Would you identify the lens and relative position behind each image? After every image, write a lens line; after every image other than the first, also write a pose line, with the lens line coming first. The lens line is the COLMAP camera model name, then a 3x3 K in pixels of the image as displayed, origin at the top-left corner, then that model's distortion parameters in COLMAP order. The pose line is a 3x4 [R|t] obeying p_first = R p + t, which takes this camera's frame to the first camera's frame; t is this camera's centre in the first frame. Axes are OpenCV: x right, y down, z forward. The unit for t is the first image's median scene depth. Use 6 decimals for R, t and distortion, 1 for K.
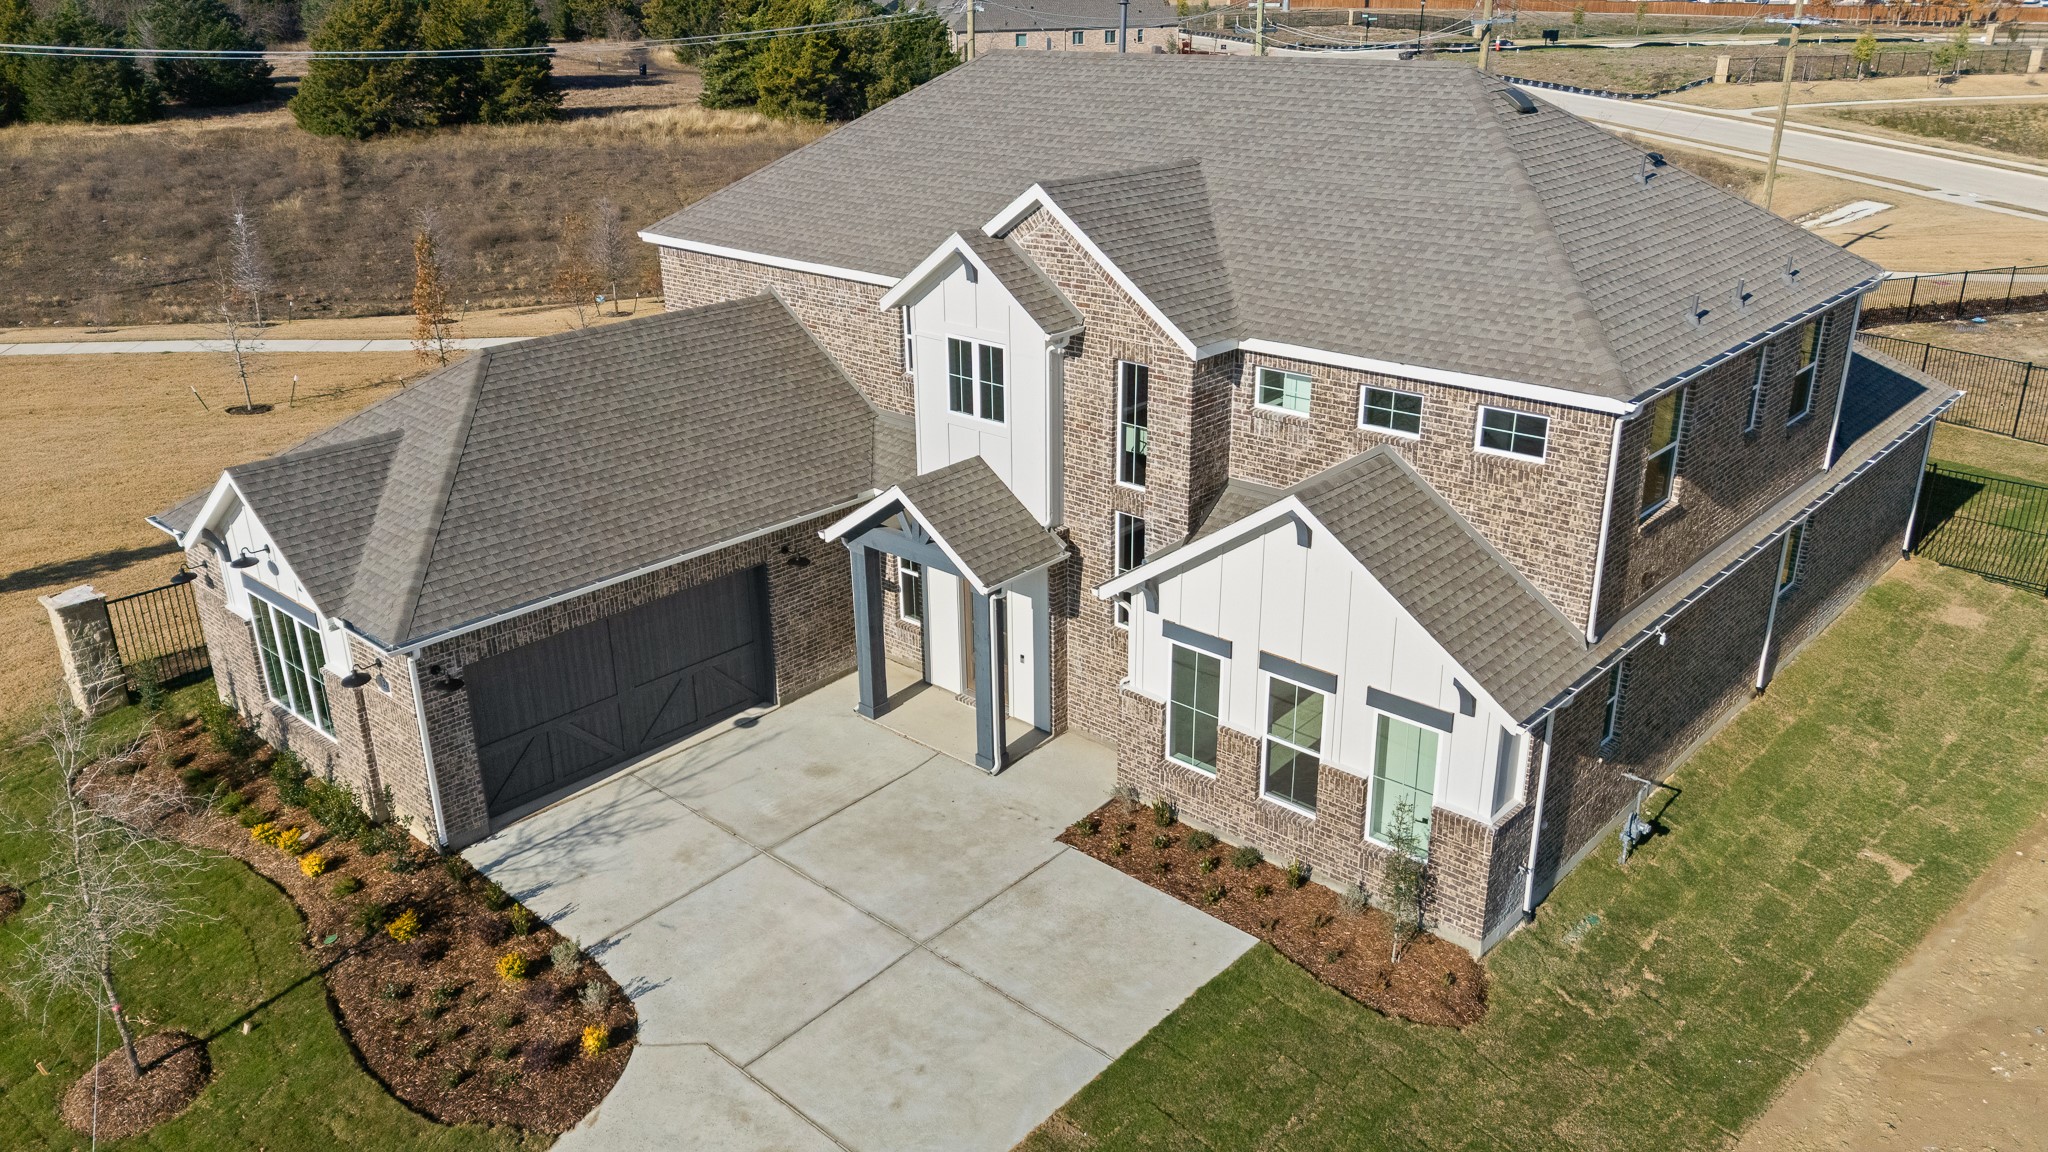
lens RADIAL K [[1629.5, 0, 1024.0], [0, 1629.5, 576.0], [0, 0, 1]] dist [0.098947, -0.118891]
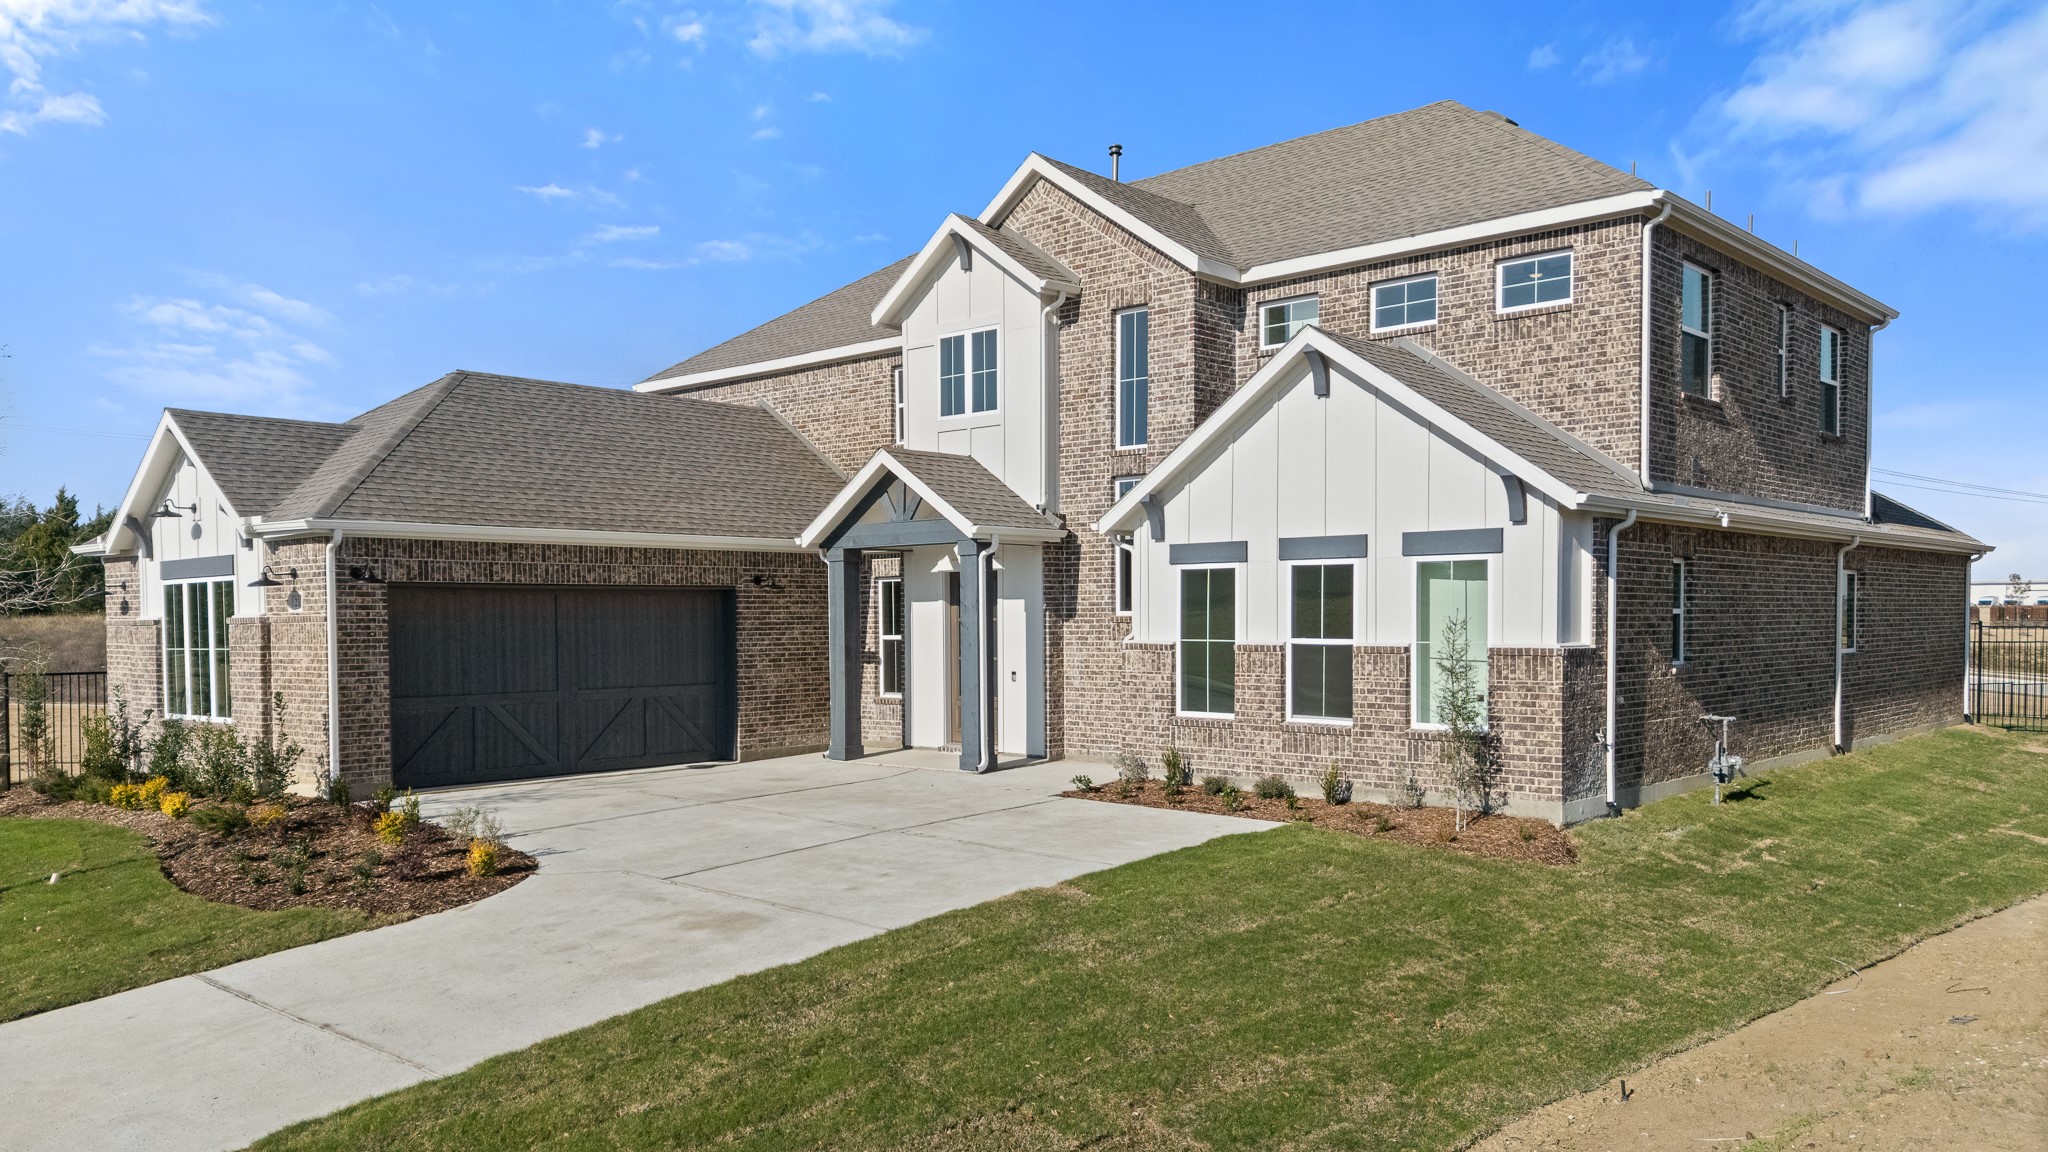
lens RADIAL K [[1629.5, 0, 1024.0], [0, 1629.5, 576.0], [0, 0, 1]] dist [0.098947, -0.118891]
pose [[0.999959, 0.008601, 0.002952, 0.001676], [-0.006918, 0.930233, -0.366903, 0.367101], [-0.005901, 0.366868, 0.930254, 0.159613]]
